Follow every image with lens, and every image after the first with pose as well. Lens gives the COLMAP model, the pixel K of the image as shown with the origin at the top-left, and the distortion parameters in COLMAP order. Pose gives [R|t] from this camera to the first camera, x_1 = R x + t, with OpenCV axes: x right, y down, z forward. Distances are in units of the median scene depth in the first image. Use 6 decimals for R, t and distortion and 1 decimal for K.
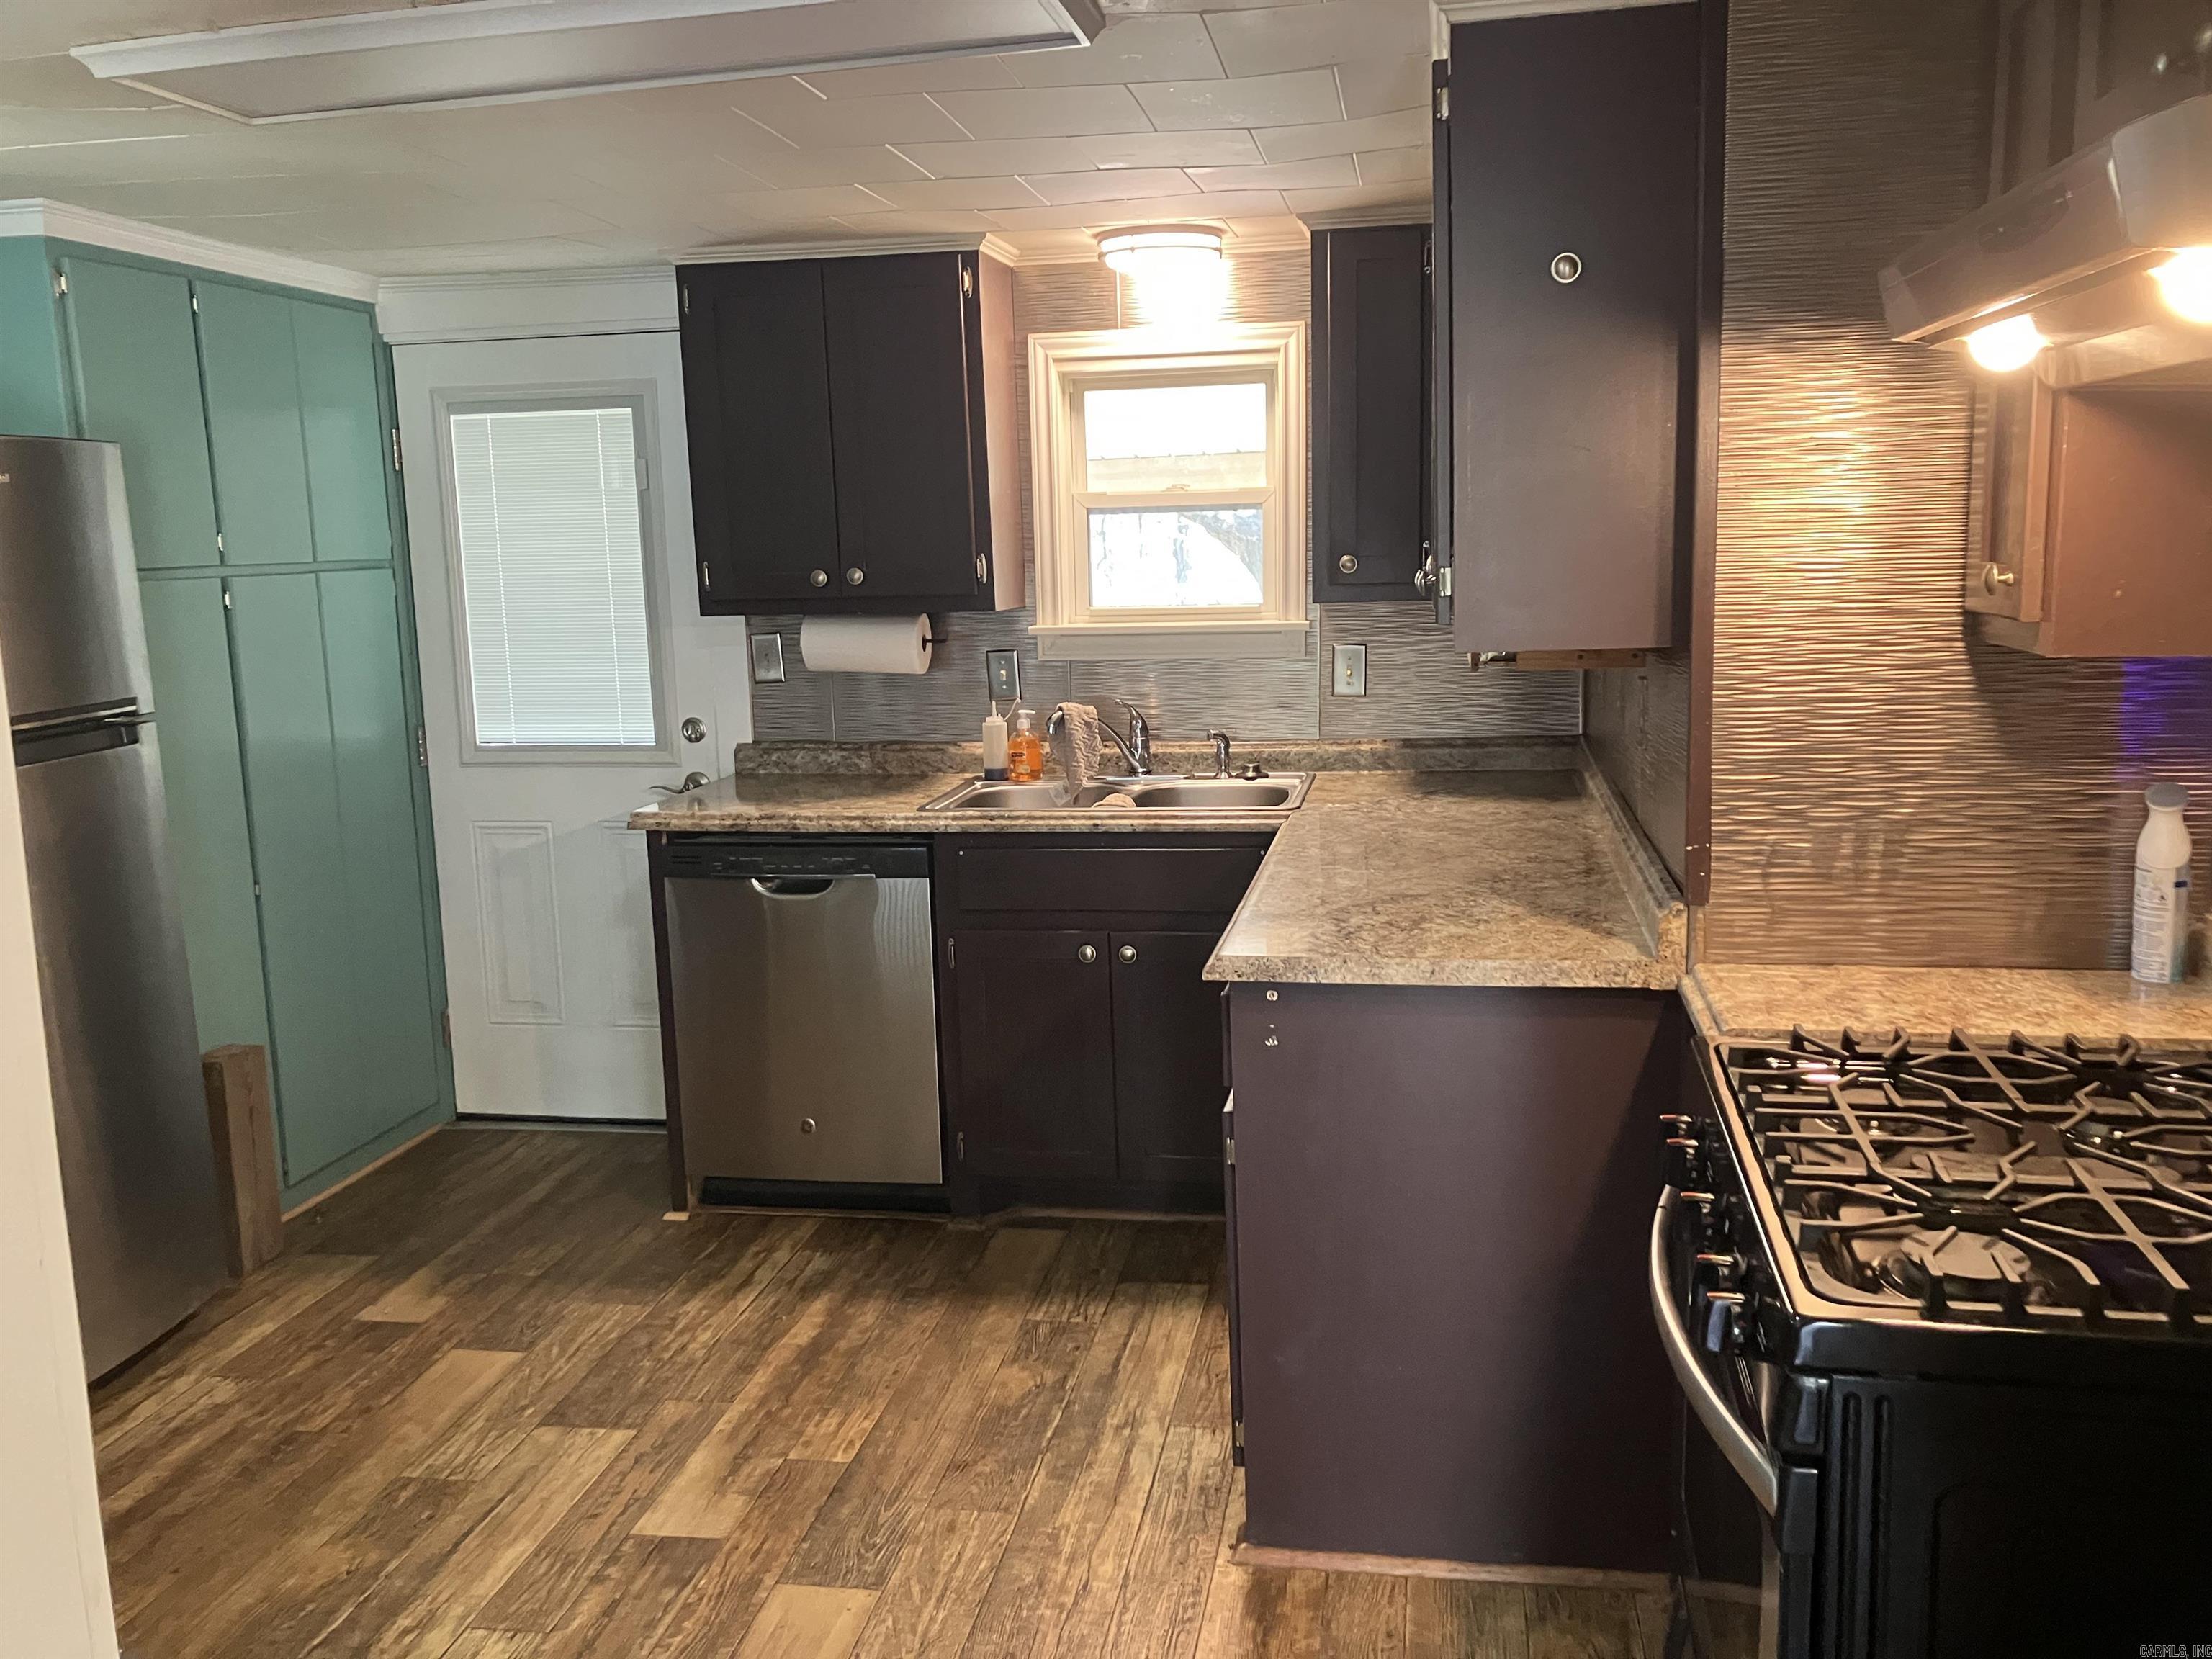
lens RADIAL K [[1807.5, 0, 1109.4], [0, 1807.5, 836.3], [0, 0, 1]] dist [0.027918, -0.024735]
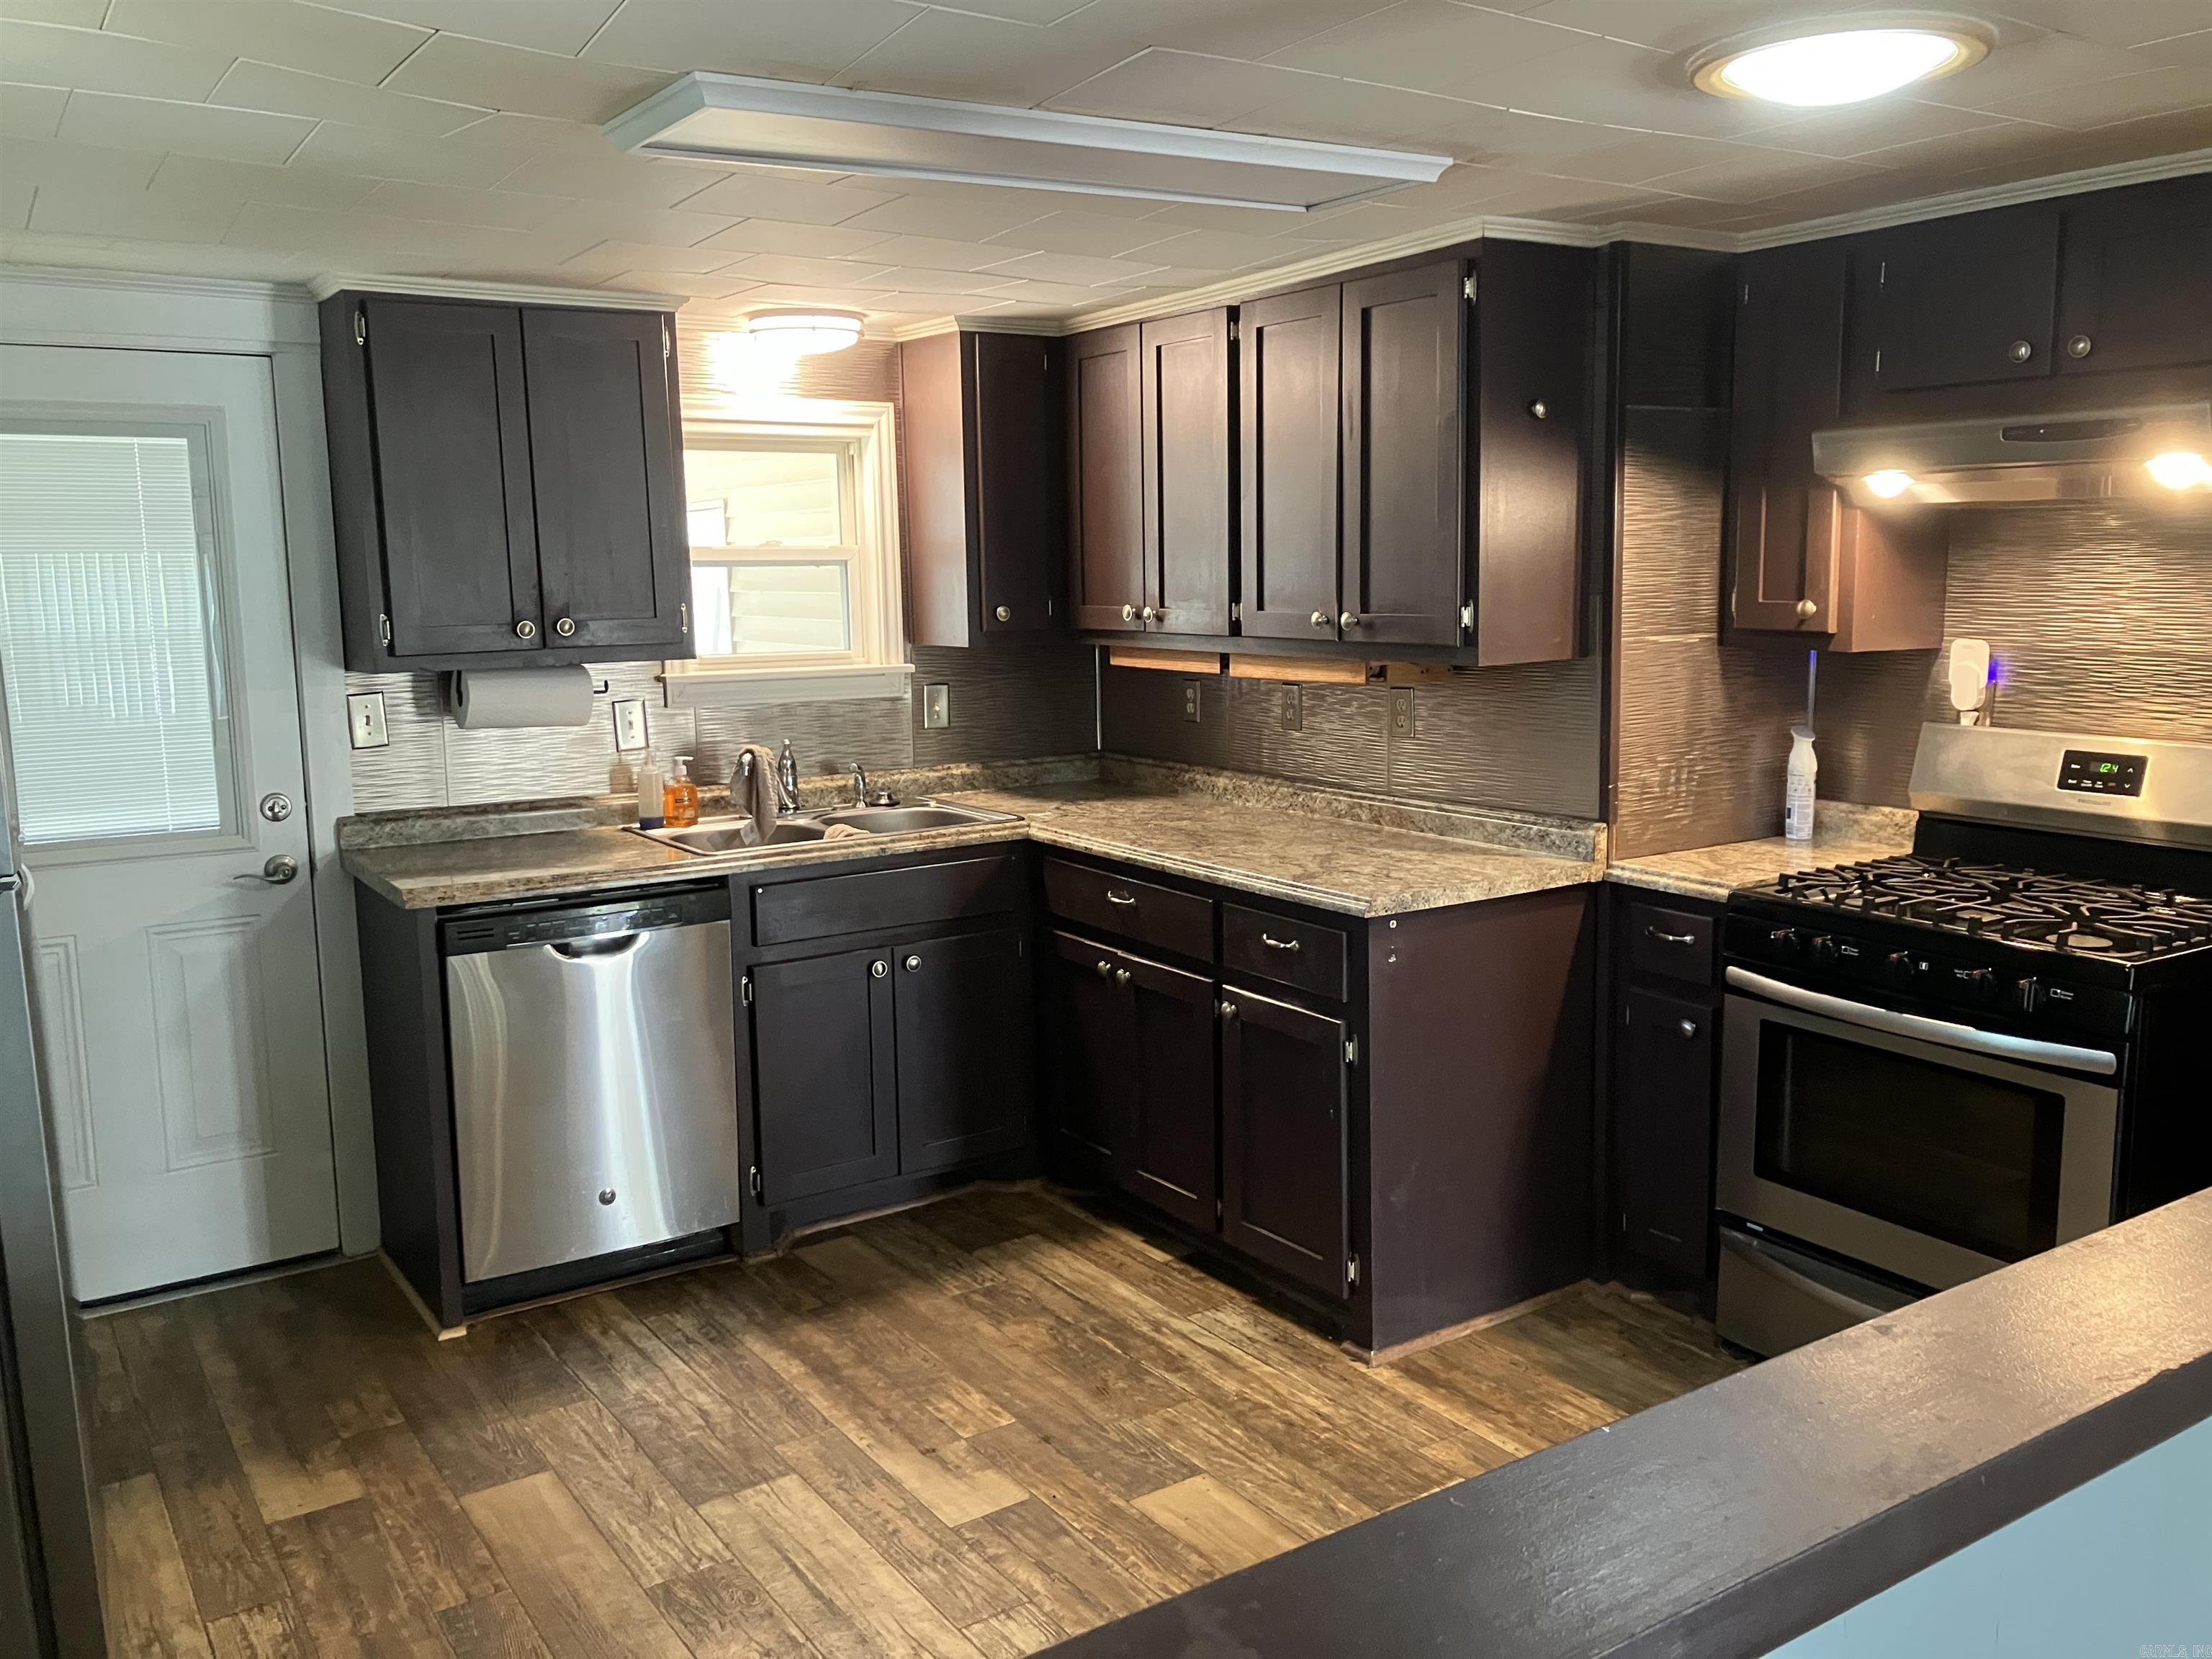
lens RADIAL K [[1807.5, 0, 1108.8], [0, 1807.5, 818.7], [0, 0, 1]] dist [0.027918, -0.024735]
pose [[0.721906, -0.082498, 0.687055, -0.705366], [0.113256, 0.993566, 0.000301, -0.010212], [-0.682660, 0.077596, 0.726605, 0.114695]]
